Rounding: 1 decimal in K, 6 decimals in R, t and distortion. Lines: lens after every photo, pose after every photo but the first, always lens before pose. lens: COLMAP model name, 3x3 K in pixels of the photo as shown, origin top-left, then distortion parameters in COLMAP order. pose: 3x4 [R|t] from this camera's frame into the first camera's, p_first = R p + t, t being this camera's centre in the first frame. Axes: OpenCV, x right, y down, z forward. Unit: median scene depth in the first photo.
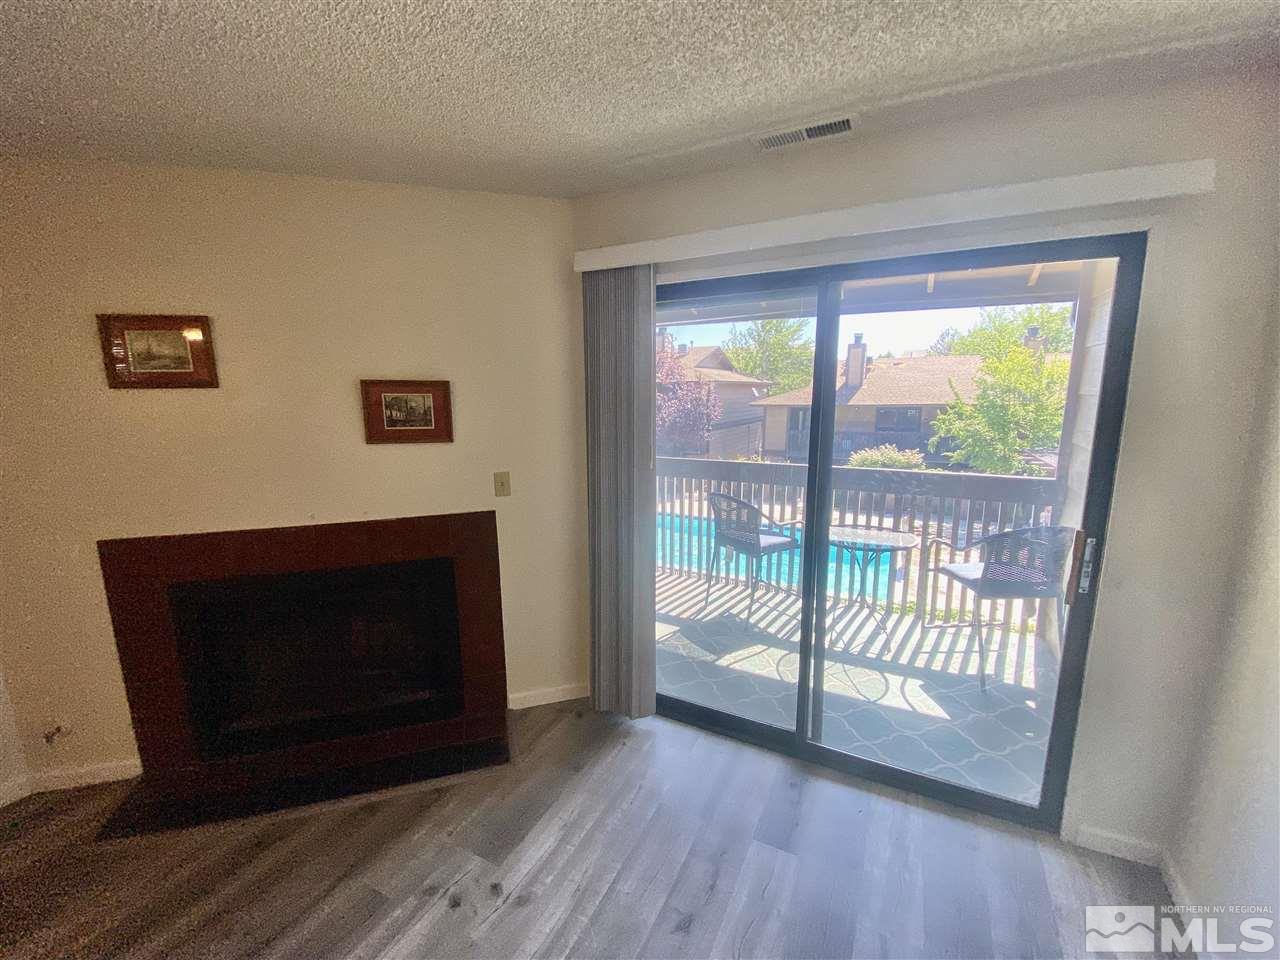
lens RADIAL K [[519.6, 0, 637.0], [0, 519.6, 481.7], [0, 0, 1]] dist [0.048657, -0.033987]
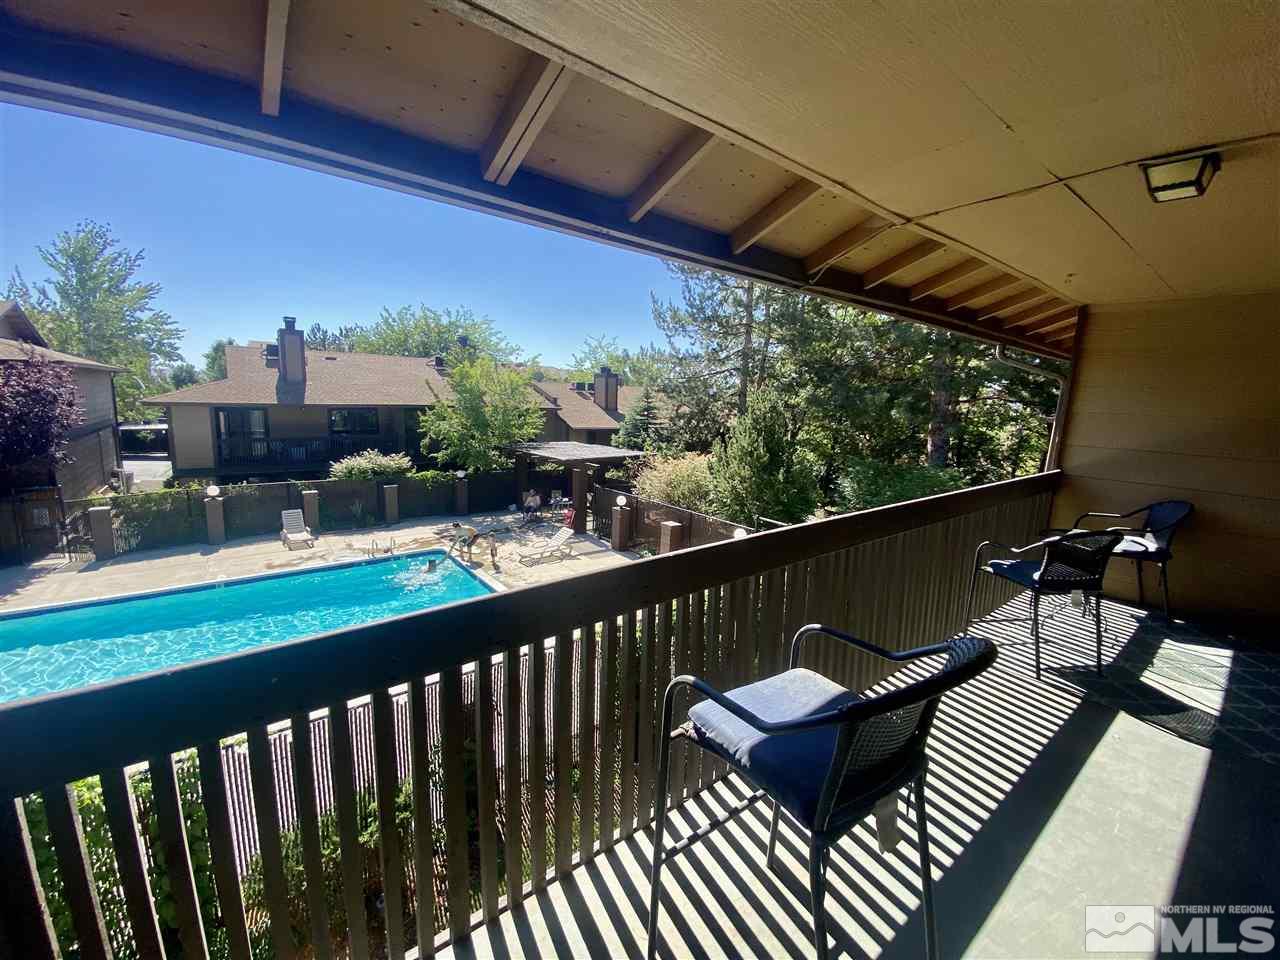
lens RADIAL K [[521.4, 0, 640.1], [0, 521.4, 475.6], [0, 0, 1]] dist [0.001136, -0.011895]
pose [[0.400086, -0.116195, 0.909082, -0.153935], [0.121073, 0.989938, 0.073245, -0.038084], [-0.908445, 0.080761, 0.410129, 0.233654]]
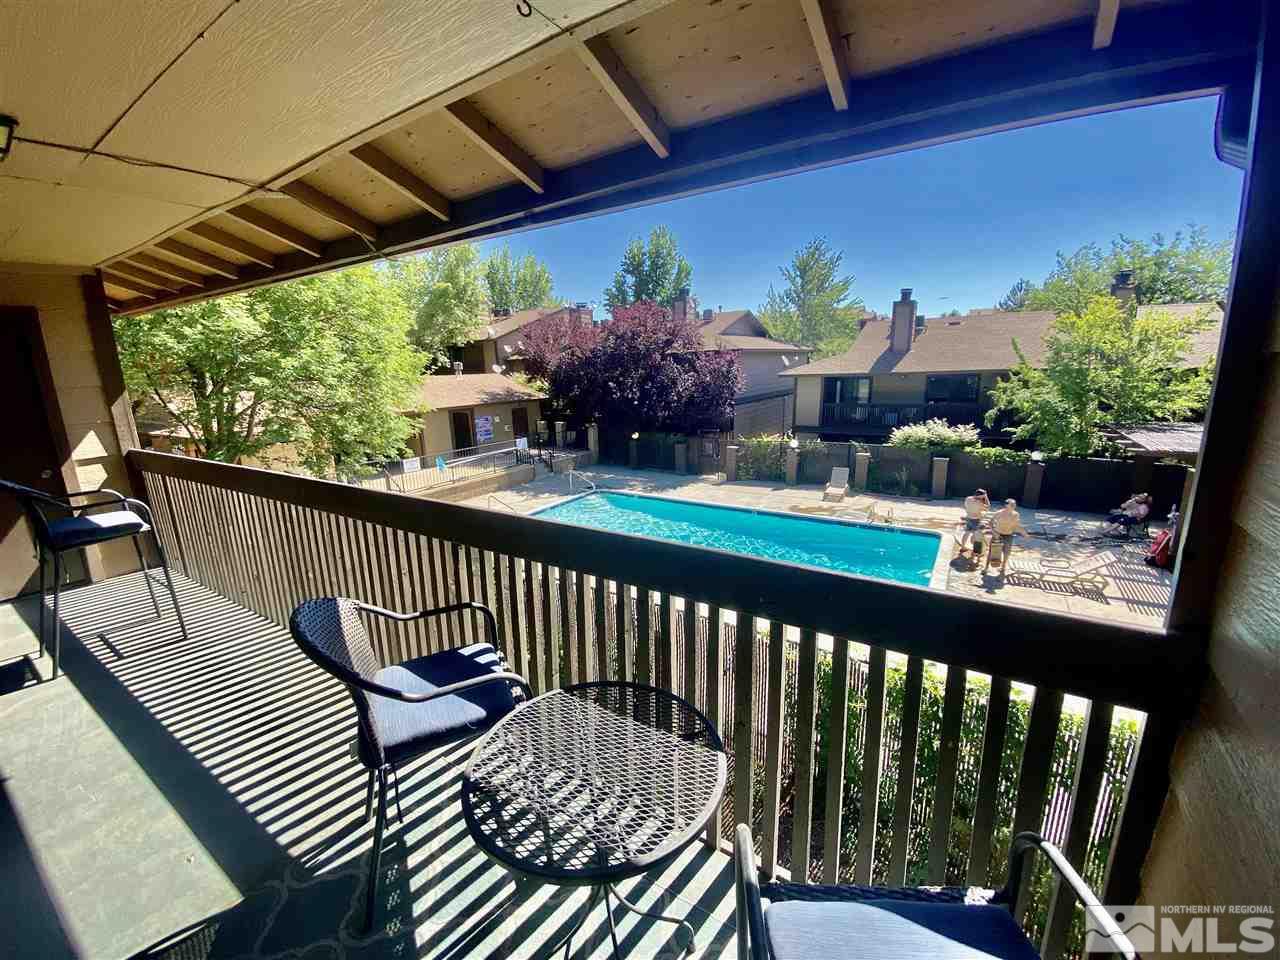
lens RADIAL K [[520.4, 0, 640.0], [0, 520.4, 480.0], [0, 0, 1]] dist [0.029309, -0.021566]
pose [[0.995345, -0.005695, -0.096209, 0.084018], [0.010341, 0.998801, 0.047858, -0.018174], [0.095821, -0.048630, 0.994210, 0.107699]]
